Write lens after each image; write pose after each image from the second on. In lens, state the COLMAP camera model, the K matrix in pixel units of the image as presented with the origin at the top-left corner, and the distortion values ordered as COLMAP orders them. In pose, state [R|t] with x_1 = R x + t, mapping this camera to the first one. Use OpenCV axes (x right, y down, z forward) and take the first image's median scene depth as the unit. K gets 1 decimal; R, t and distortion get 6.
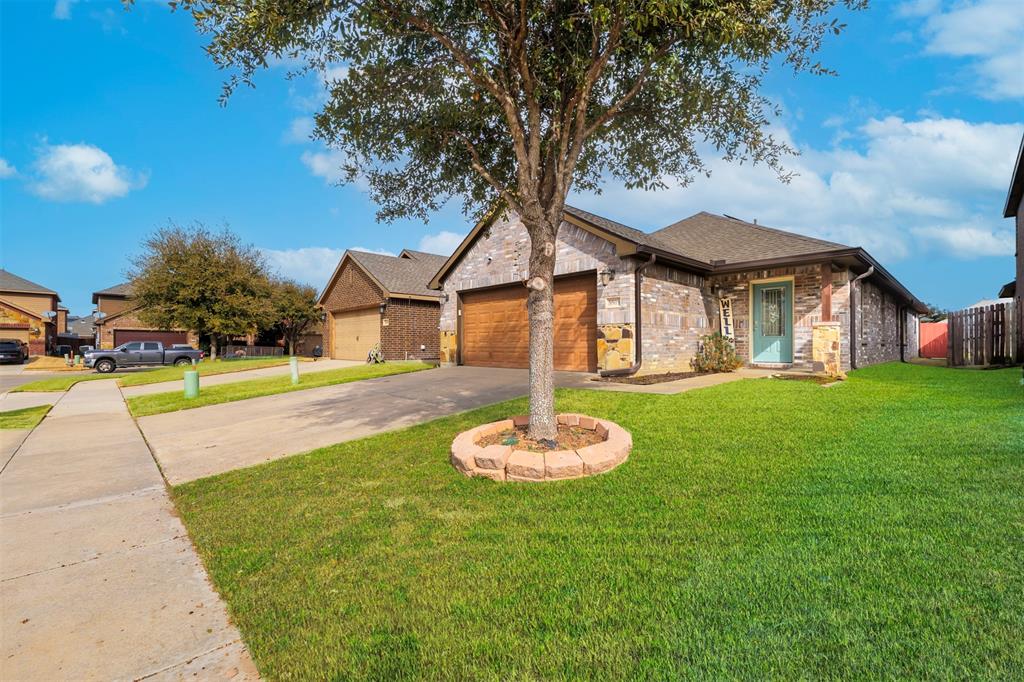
lens RADIAL K [[429.3, 0, 520.2], [0, 429.3, 348.1], [0, 0, 1]] dist [-0.000743, 0.000078]
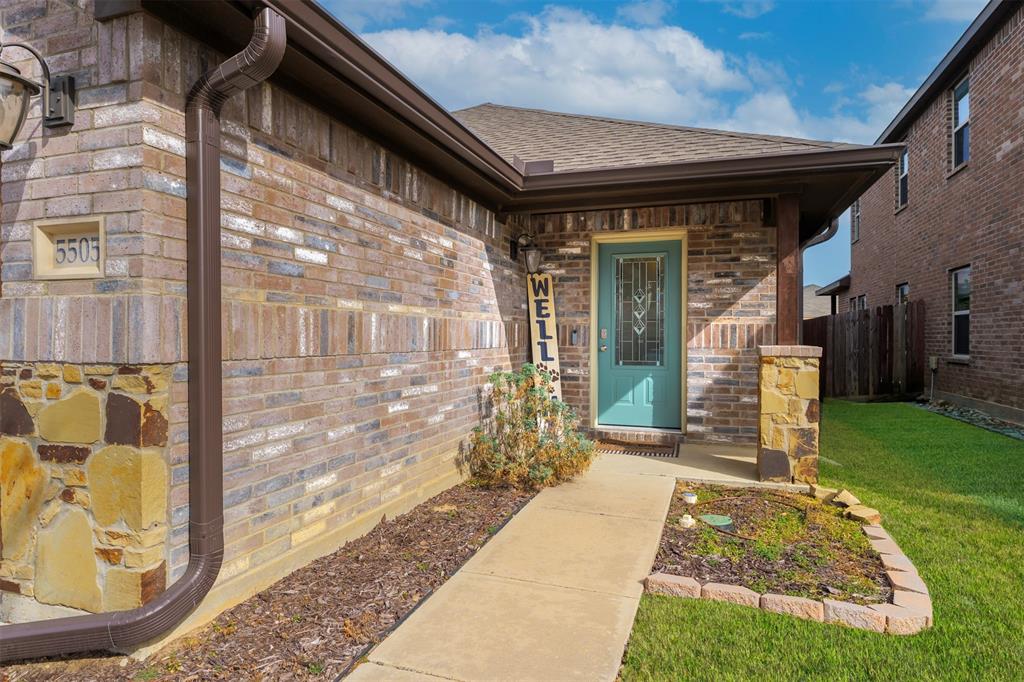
lens RADIAL K [[583.8, 0, 515.9], [0, 583.8, 339.9], [0, 0, 1]] dist [-0.007422, -0.000878]
pose [[0.896480, 0.006271, 0.443040, 0.234735], [-0.005317, 0.999980, -0.003394, -0.055997], [-0.443053, 0.000687, 0.896495, 0.572167]]
